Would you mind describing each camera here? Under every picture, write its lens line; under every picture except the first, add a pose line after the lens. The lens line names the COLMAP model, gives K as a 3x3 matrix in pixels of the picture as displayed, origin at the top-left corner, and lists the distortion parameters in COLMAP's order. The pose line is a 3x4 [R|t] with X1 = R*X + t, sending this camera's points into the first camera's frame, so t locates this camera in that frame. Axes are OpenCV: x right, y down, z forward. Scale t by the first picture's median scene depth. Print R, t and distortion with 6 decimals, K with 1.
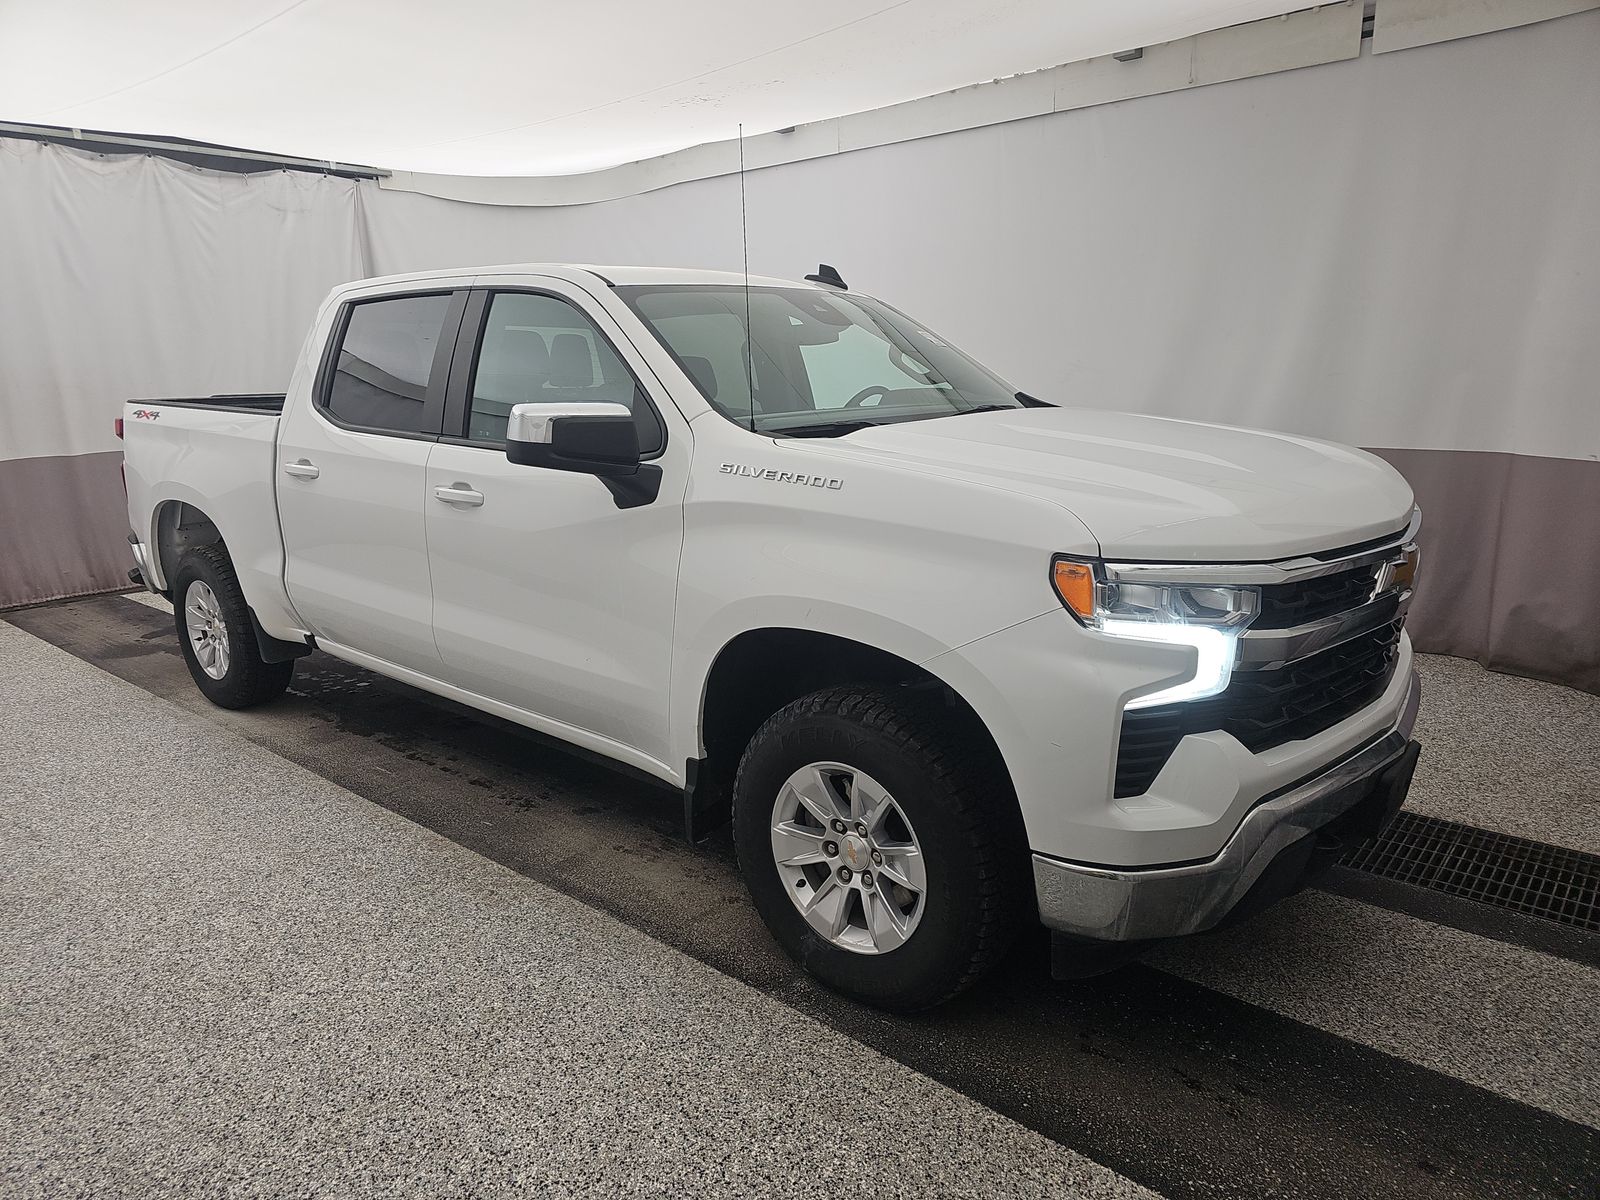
lens RADIAL K [[1055.7, 0, 793.9], [0, 1055.7, 602.0], [0, 0, 1]] dist [0.059039, -0.045840]
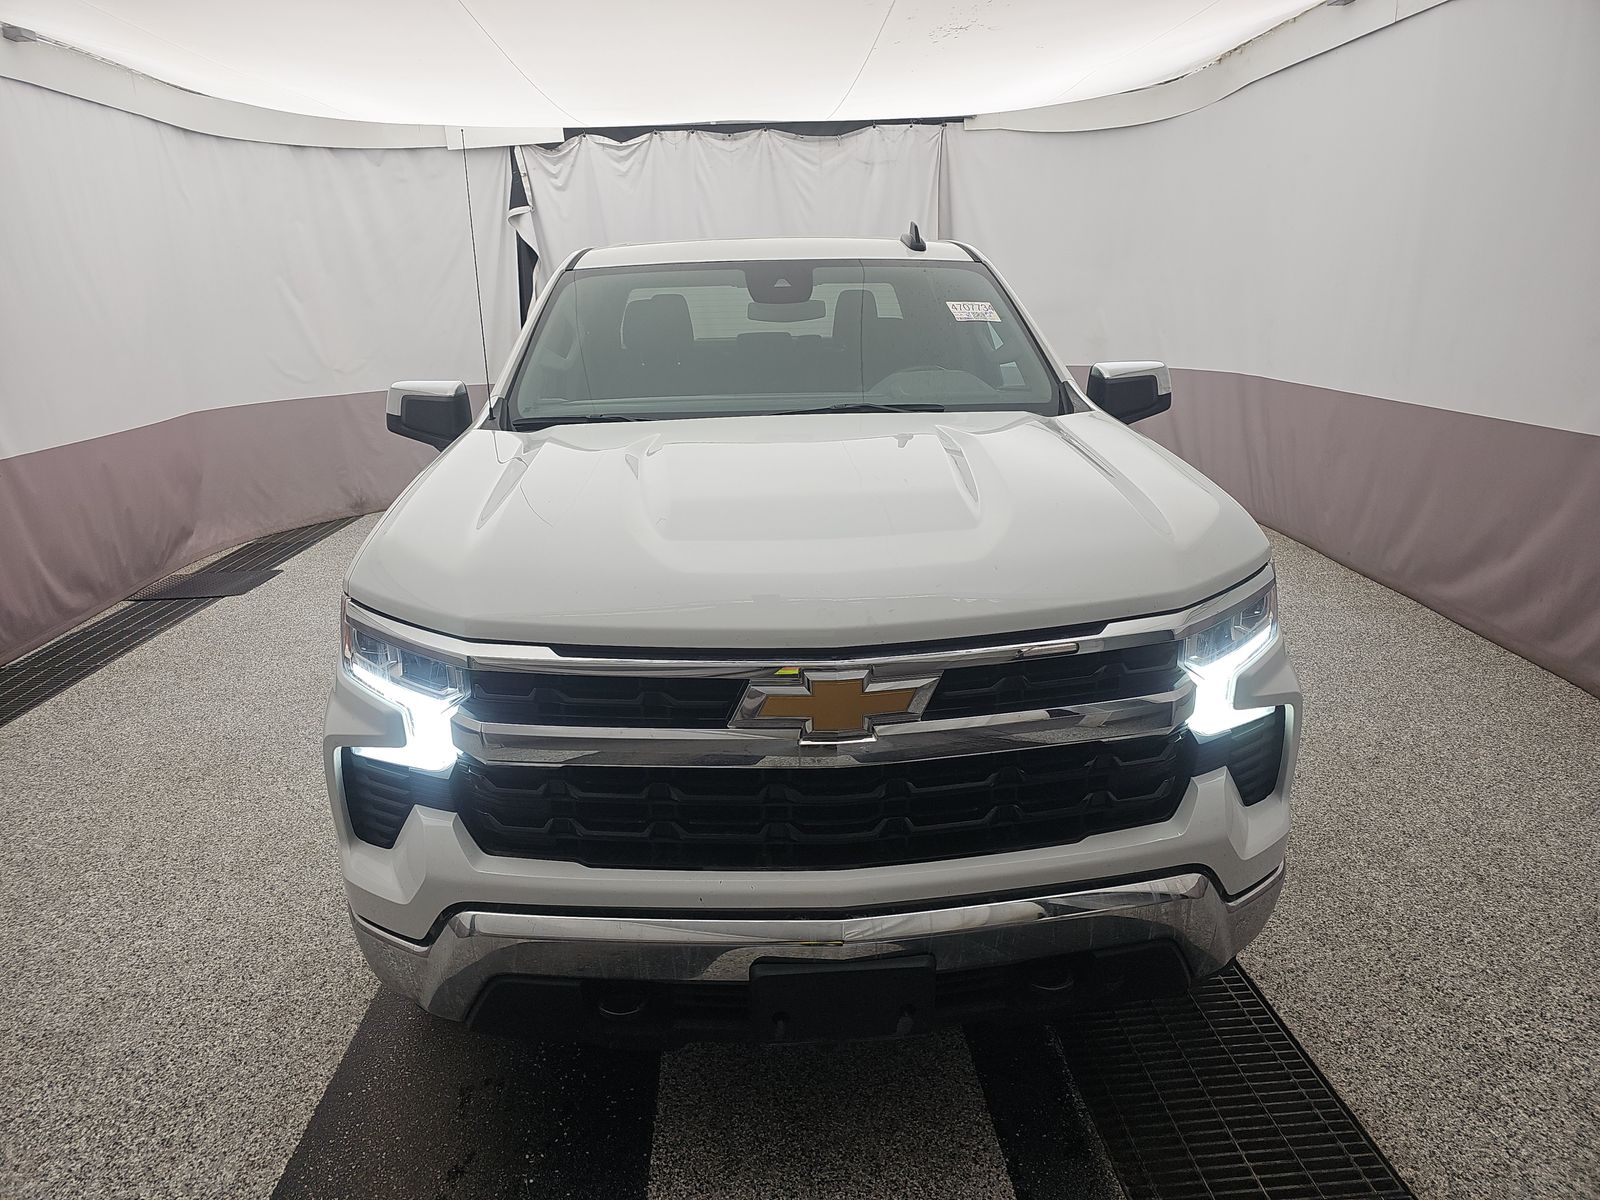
lens RADIAL K [[1055.7, 0, 793.9], [0, 1055.7, 602.0], [0, 0, 1]] dist [0.059039, -0.045840]
pose [[0.693021, 0.202253, -0.691965, 0.373185], [-0.147218, 0.979317, 0.138800, -0.068733], [0.705726, 0.005679, 0.708462, 0.182061]]
